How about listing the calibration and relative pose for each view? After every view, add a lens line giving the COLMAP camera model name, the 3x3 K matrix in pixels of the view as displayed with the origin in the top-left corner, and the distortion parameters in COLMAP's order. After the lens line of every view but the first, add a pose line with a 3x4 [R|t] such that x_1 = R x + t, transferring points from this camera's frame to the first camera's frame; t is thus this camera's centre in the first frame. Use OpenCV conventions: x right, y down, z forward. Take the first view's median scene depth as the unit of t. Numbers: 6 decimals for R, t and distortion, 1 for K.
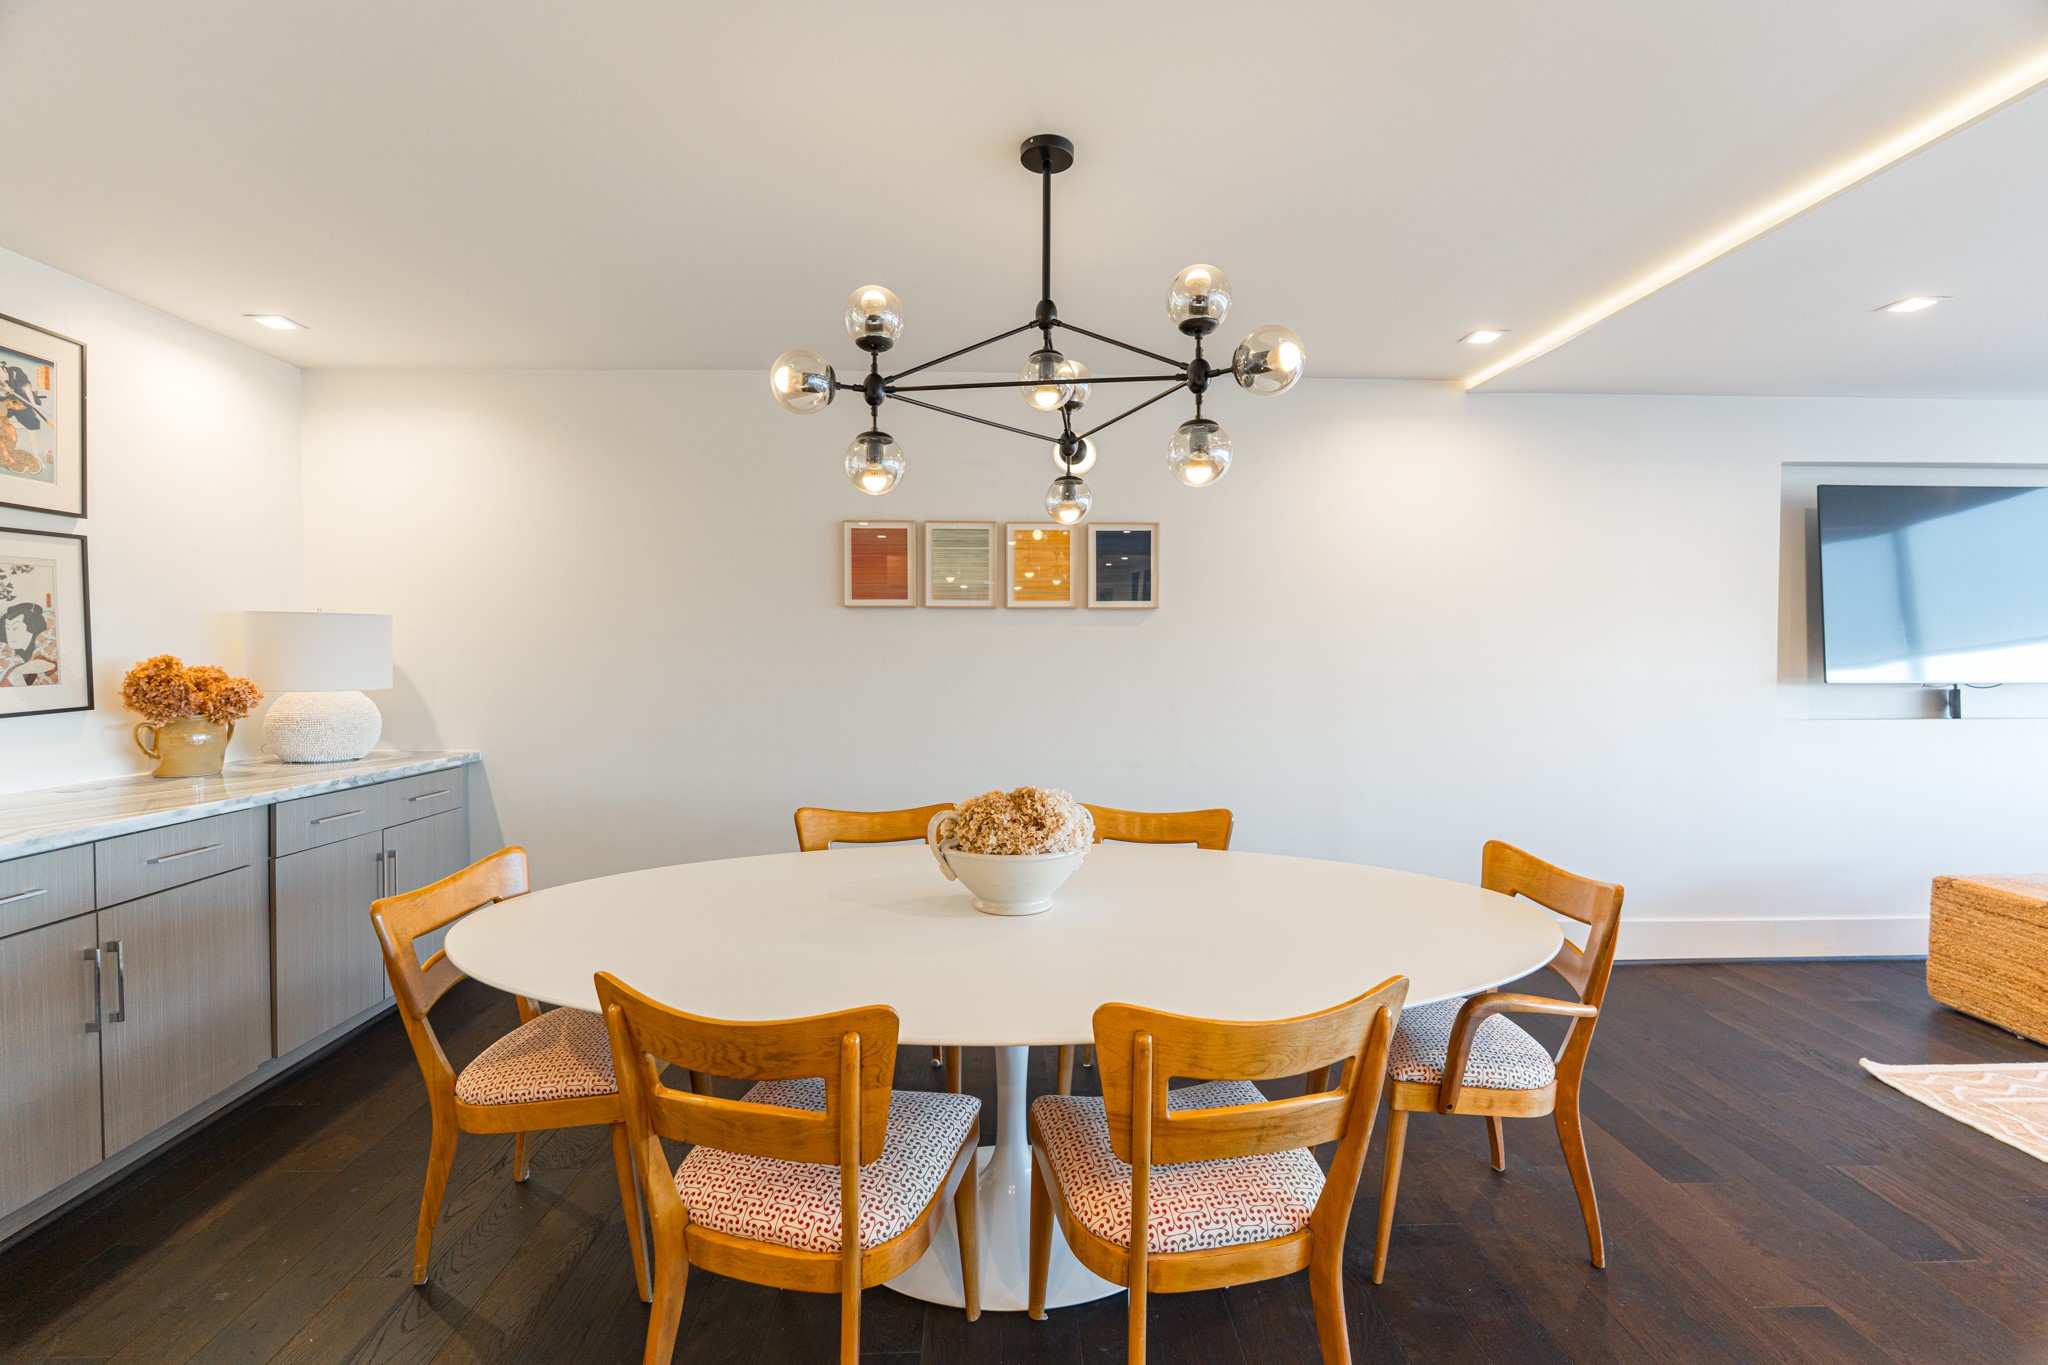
lens RADIAL K [[912.1, 0, 1024.0], [0, 912.1, 682.5], [0, 0, 1]] dist [-0.002837, -0.000244]
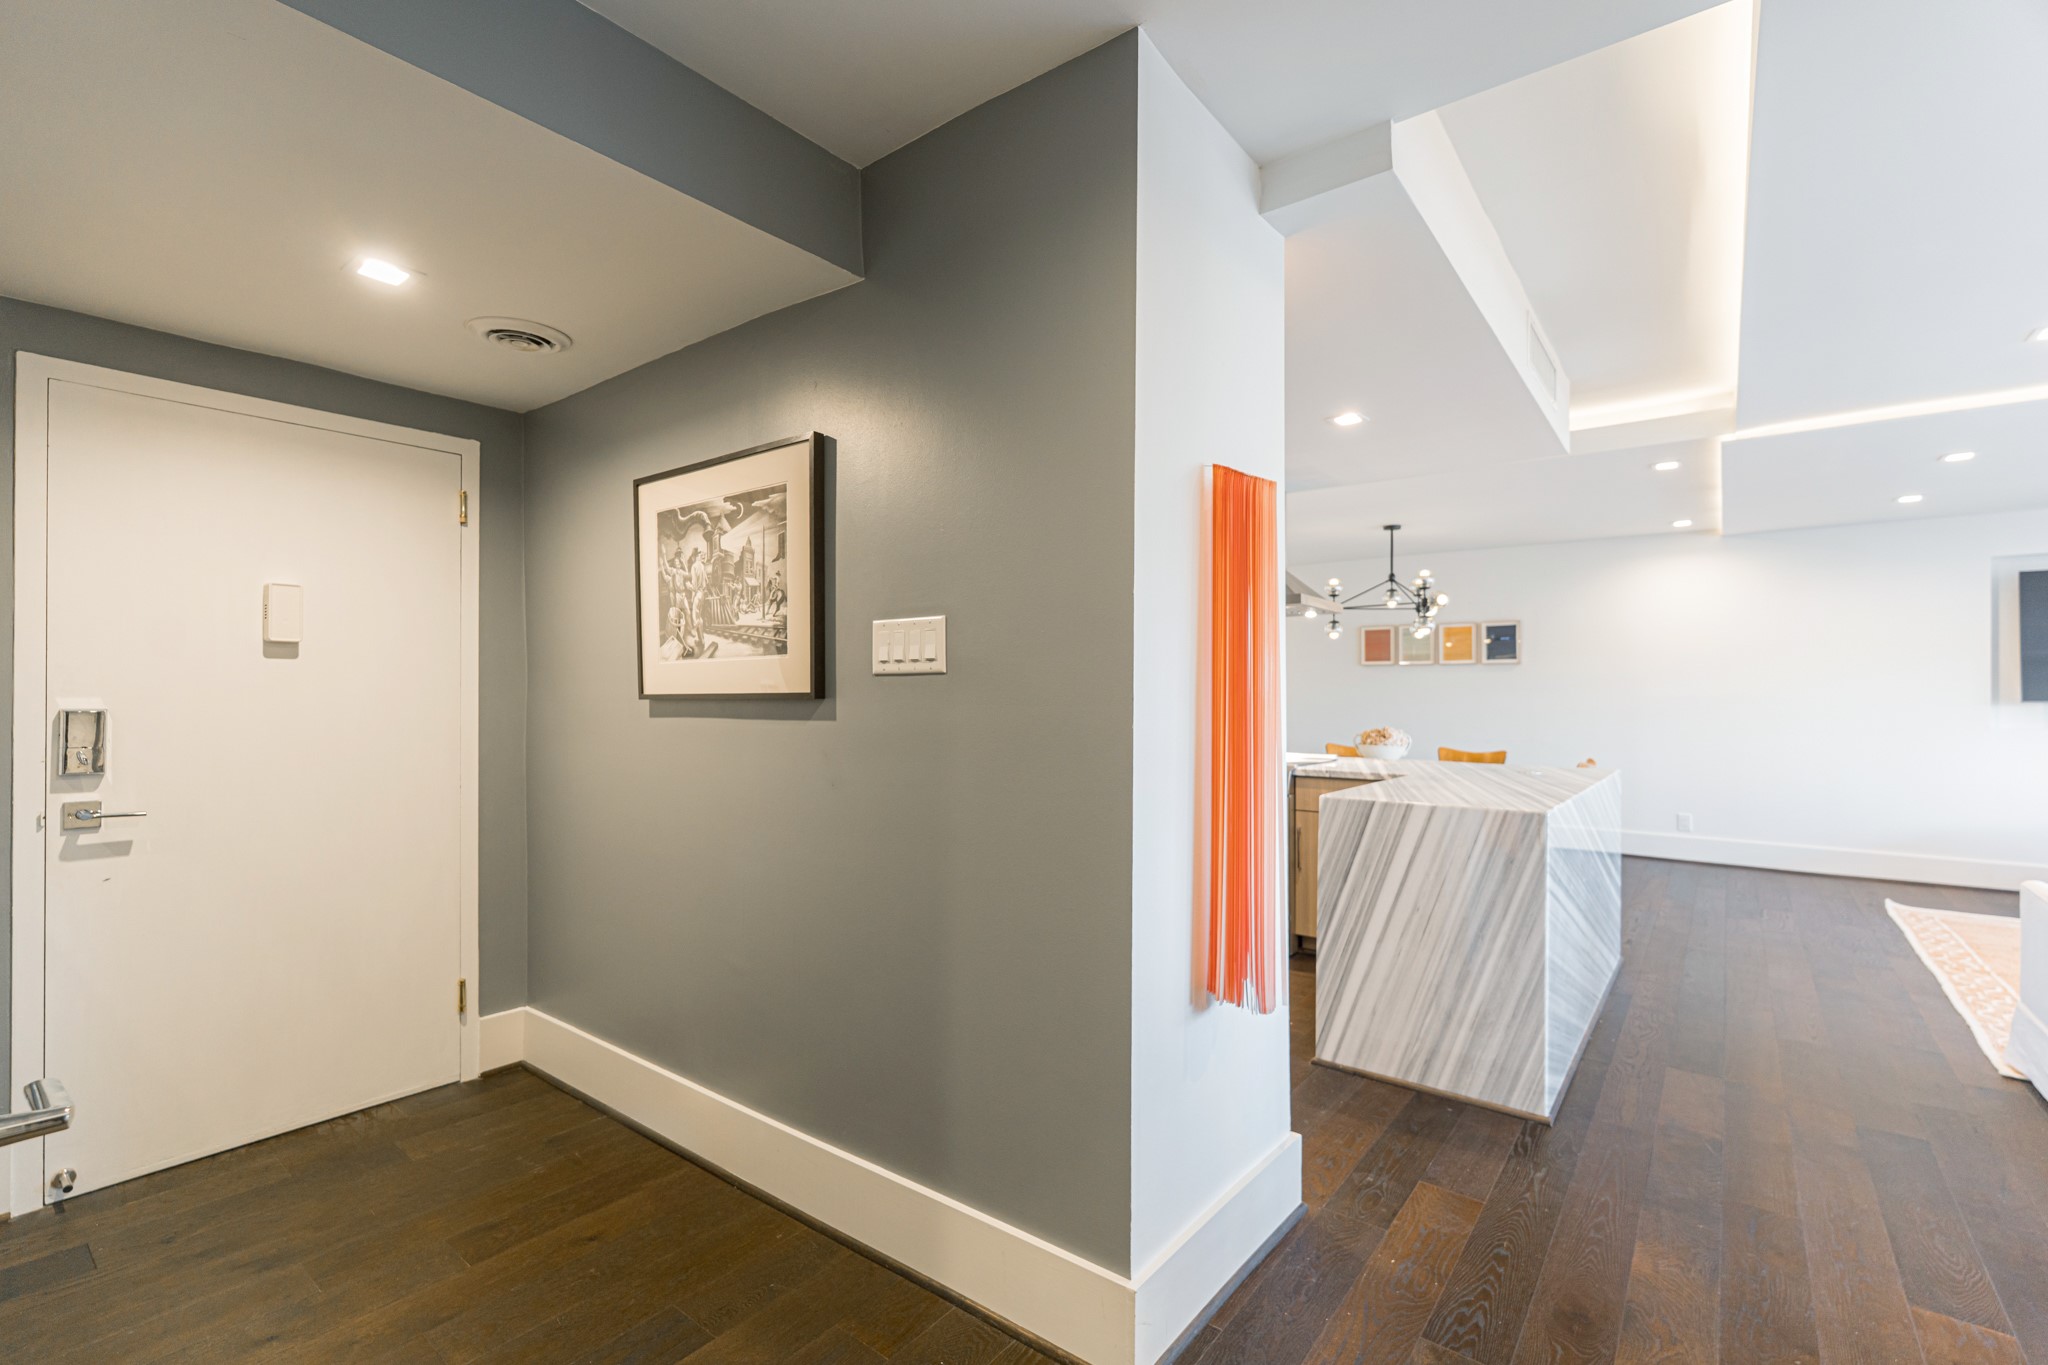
lens RADIAL K [[912.1, 0, 1024.0], [0, 912.1, 682.5], [0, 0, 1]] dist [-0.002837, -0.000244]
pose [[0.775835, -0.007441, -0.630892, 0.580105], [-0.019370, 0.999178, -0.035604, 0.055093], [0.630639, 0.039843, 0.775053, -1.265632]]
